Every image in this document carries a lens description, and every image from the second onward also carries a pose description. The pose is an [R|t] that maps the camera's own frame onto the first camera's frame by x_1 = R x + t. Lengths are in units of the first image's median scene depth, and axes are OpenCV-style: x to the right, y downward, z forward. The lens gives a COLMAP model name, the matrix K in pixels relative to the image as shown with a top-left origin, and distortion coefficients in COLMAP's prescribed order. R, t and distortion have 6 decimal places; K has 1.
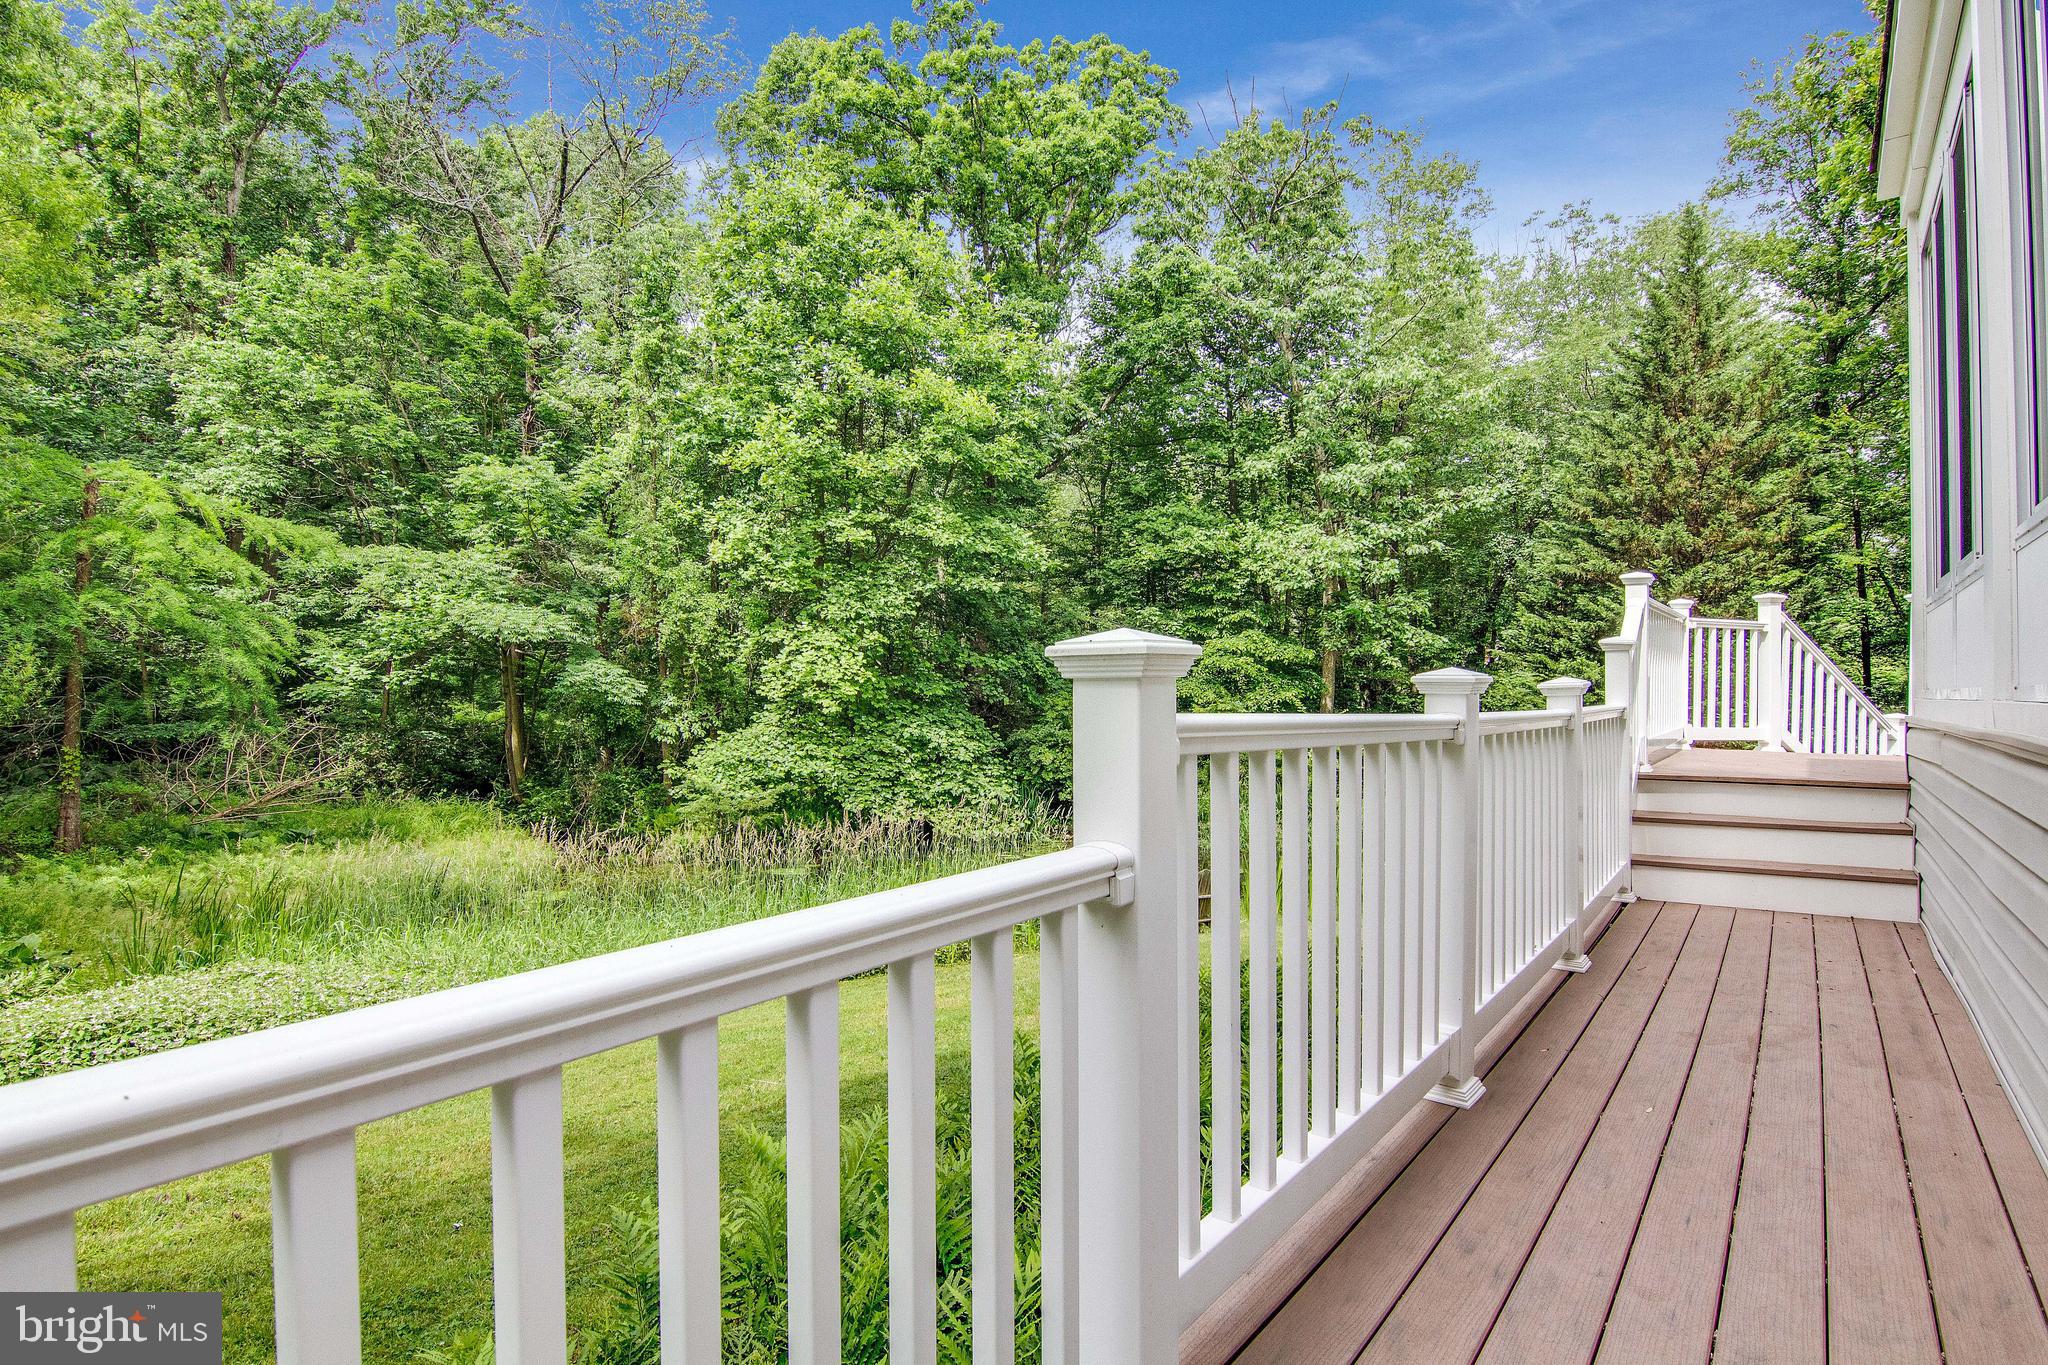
lens RADIAL K [[1068.6, 0, 1036.4], [0, 1068.6, 691.8], [0, 0, 1]] dist [-0.010233, 0.000352]
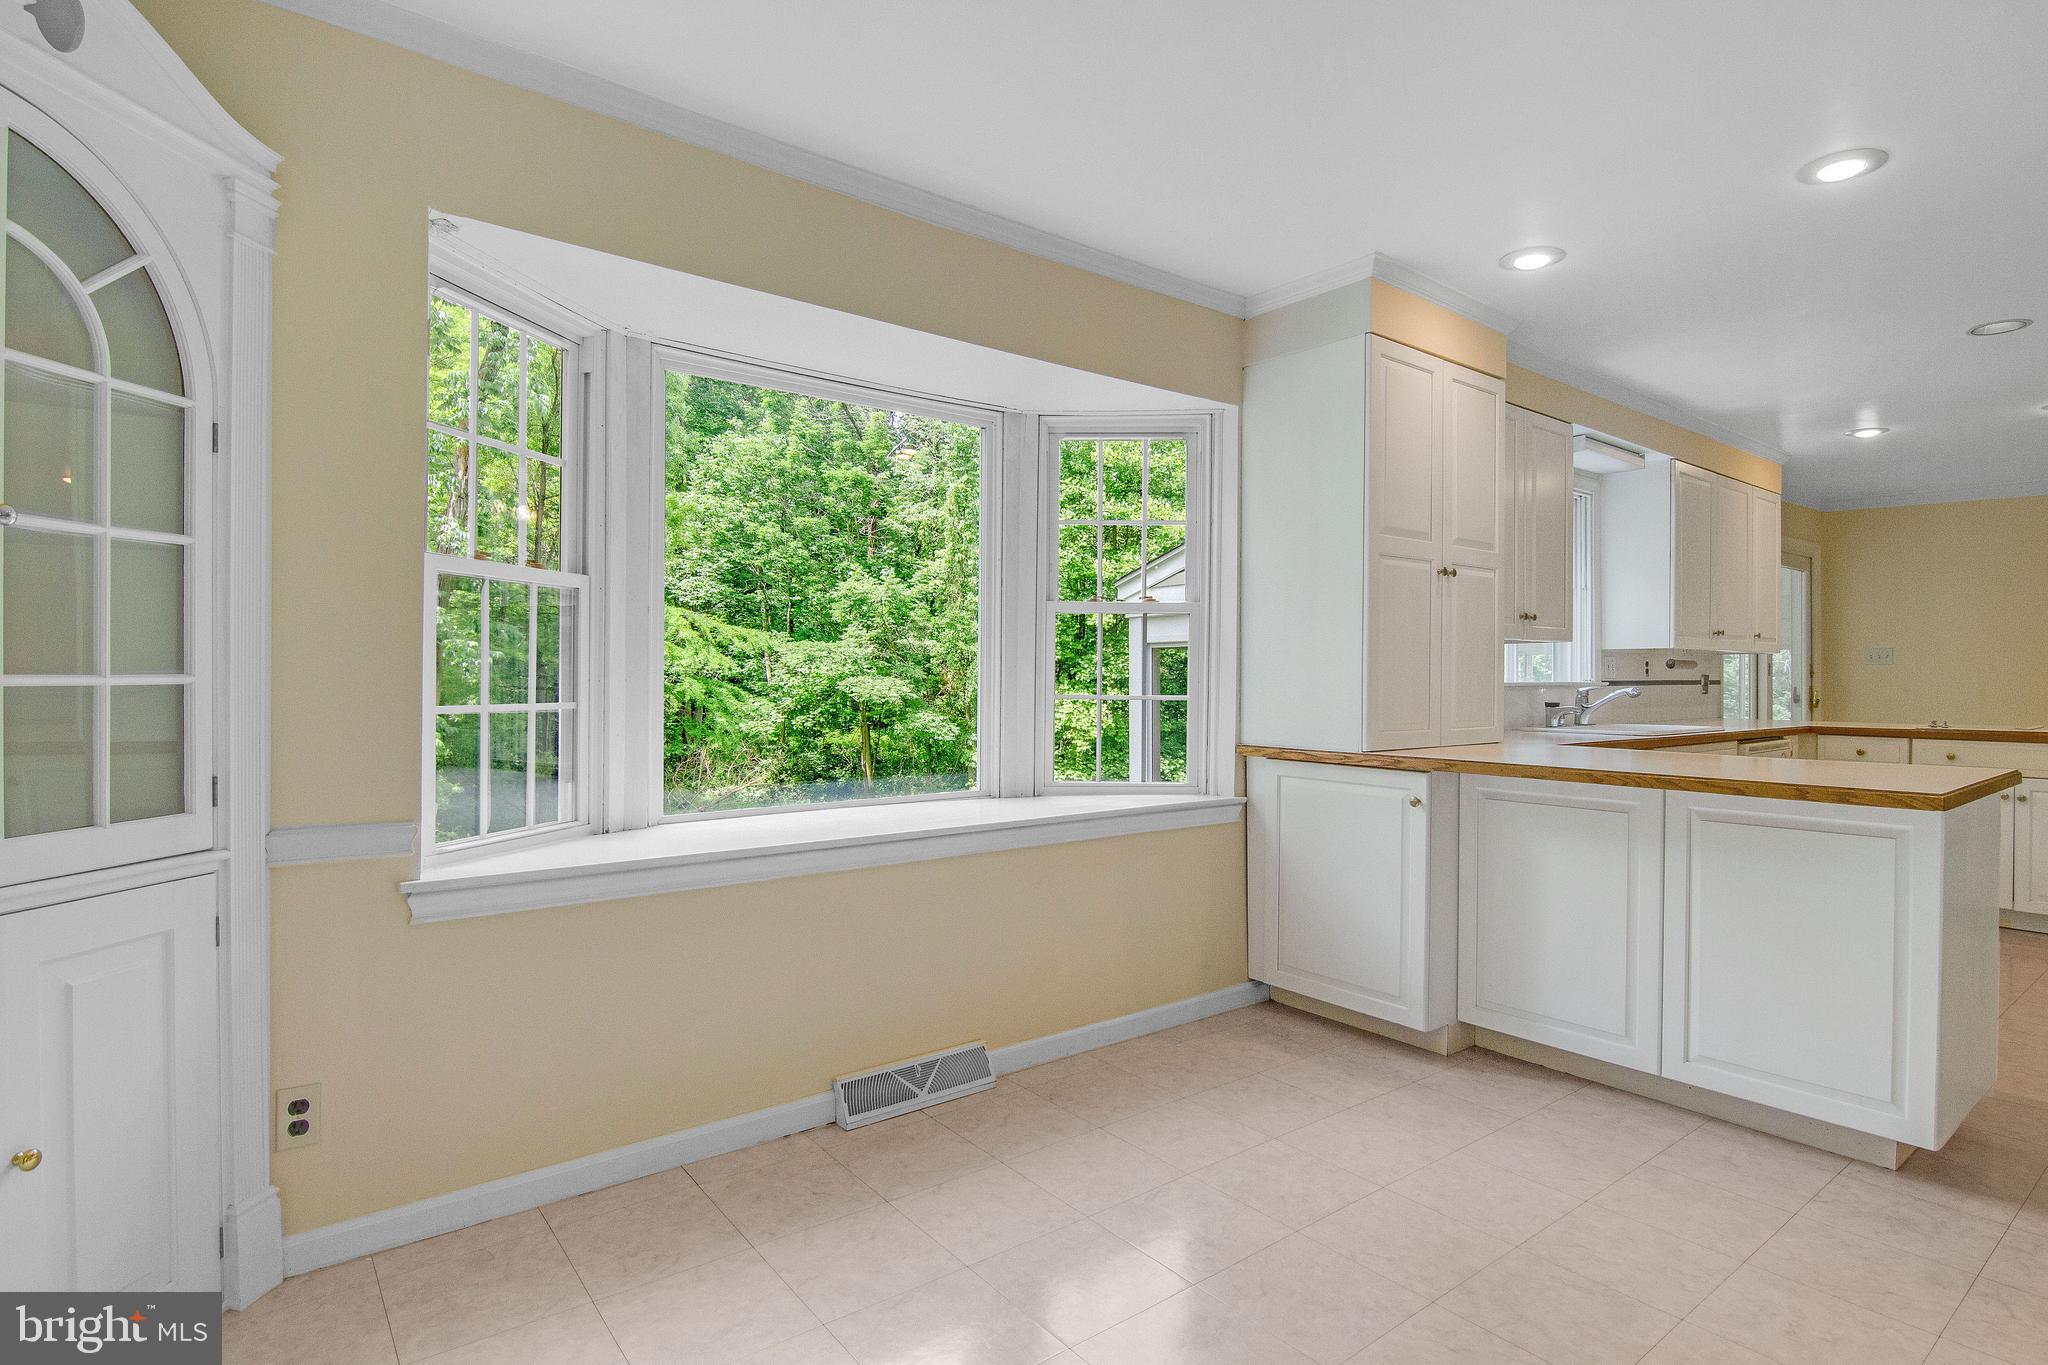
lens RADIAL K [[1068.6, 0, 1041.2], [0, 1068.6, 678.8], [0, 0, 1]] dist [-0.010233, 0.000352]
pose [[0.967536, -0.001782, -0.252728, 0.104934], [0.004592, 0.999934, 0.010530, -0.083605], [0.252693, -0.011348, 0.967480, -0.359151]]
